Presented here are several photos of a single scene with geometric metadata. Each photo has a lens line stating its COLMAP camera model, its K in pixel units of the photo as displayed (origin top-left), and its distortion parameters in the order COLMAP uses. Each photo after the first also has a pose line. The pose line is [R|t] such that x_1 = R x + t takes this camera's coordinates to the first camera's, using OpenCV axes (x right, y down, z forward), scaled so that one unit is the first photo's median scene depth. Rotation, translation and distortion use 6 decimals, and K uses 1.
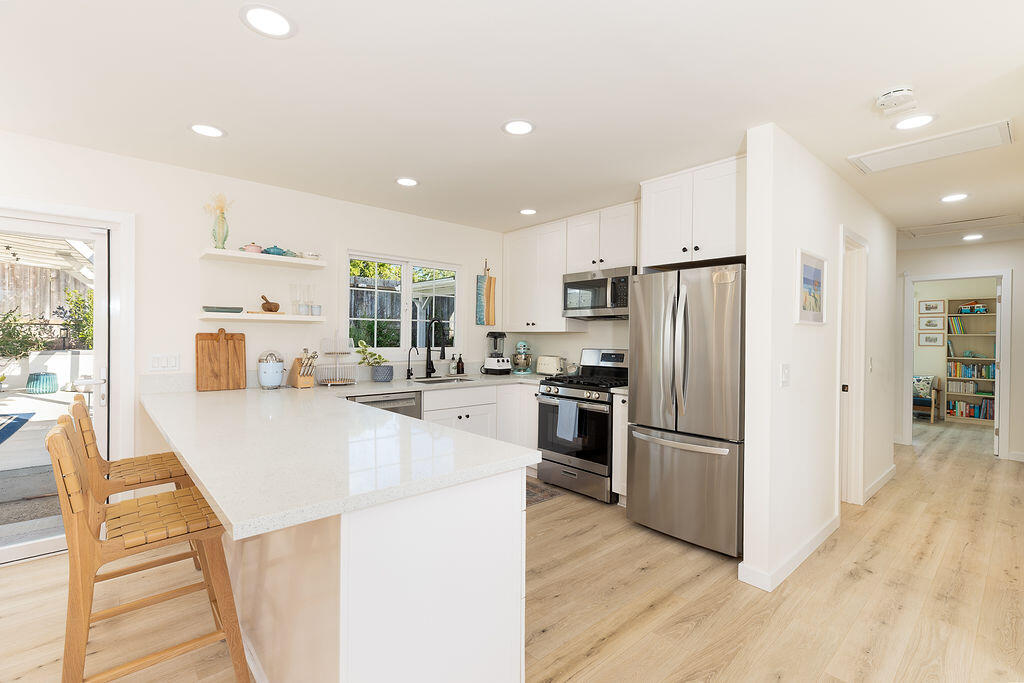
lens RADIAL K [[461.8, 0, 512.0], [0, 461.8, 342.2], [0, 0, 1]] dist [0.009280, 0.000403]
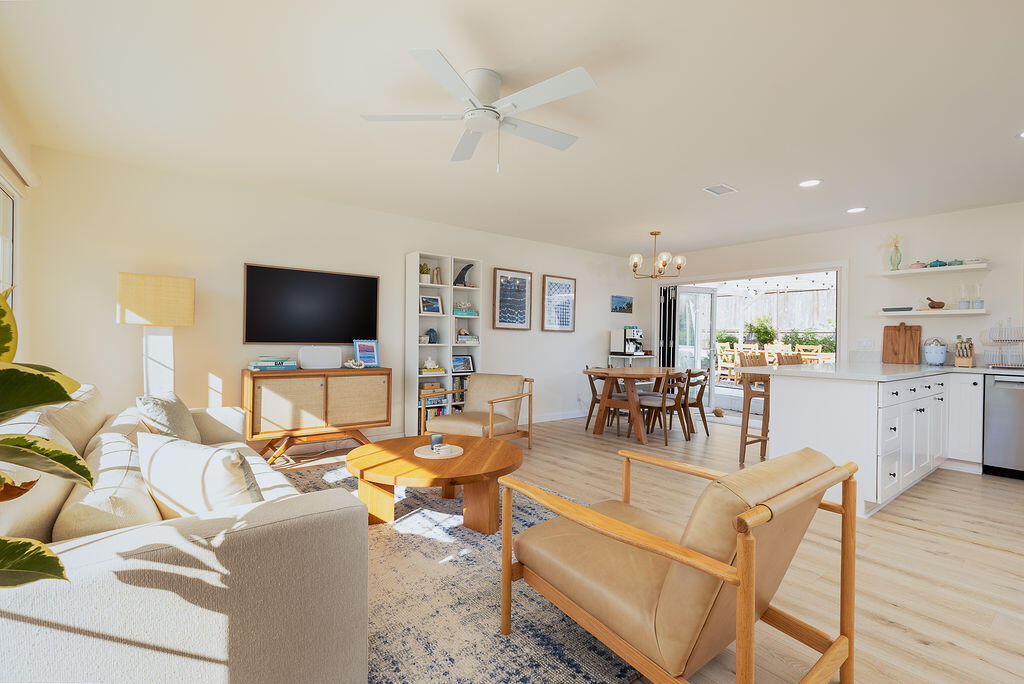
lens RADIAL K [[461.8, 0, 497.2], [0, 461.8, 340.5], [0, 0, 1]] dist [0.009280, 0.000403]
pose [[-0.086355, -0.006133, -0.996246, 0.927530], [-0.022941, 0.999728, -0.004166, 0.061320], [0.996000, 0.022495, -0.086472, -0.153813]]
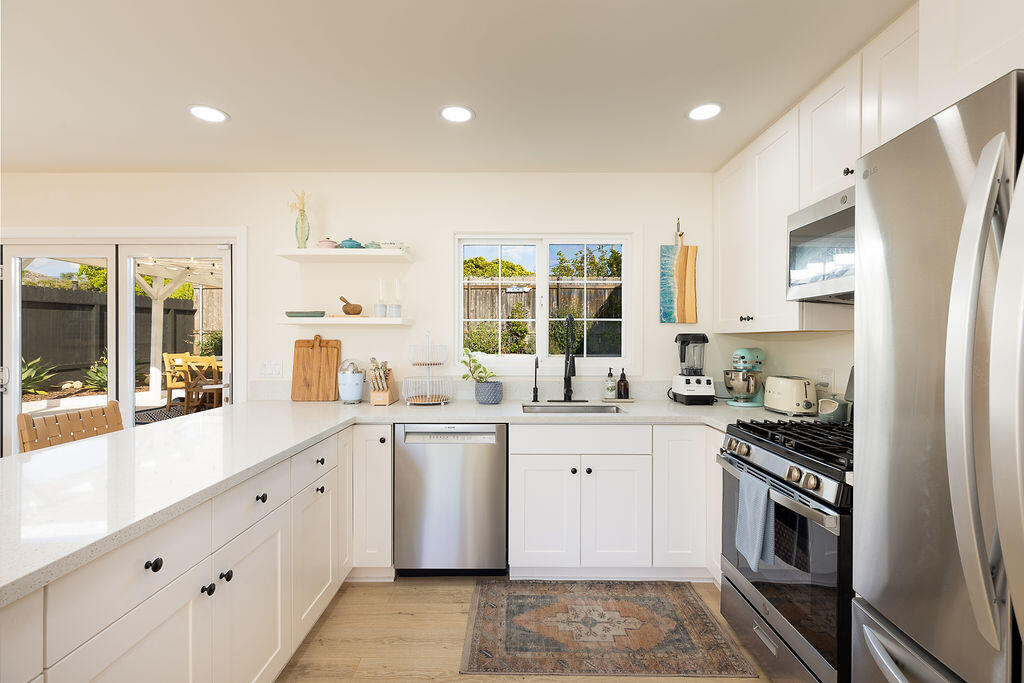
lens RADIAL K [[461.8, 0, 513.6], [0, 461.8, 340.1], [0, 0, 1]] dist [0.009280, 0.000403]
pose [[0.745206, -0.008138, -0.666785, 0.280476], [-0.002139, 0.999891, -0.014594, -0.005855], [0.666831, 0.012302, 0.745107, 0.545165]]
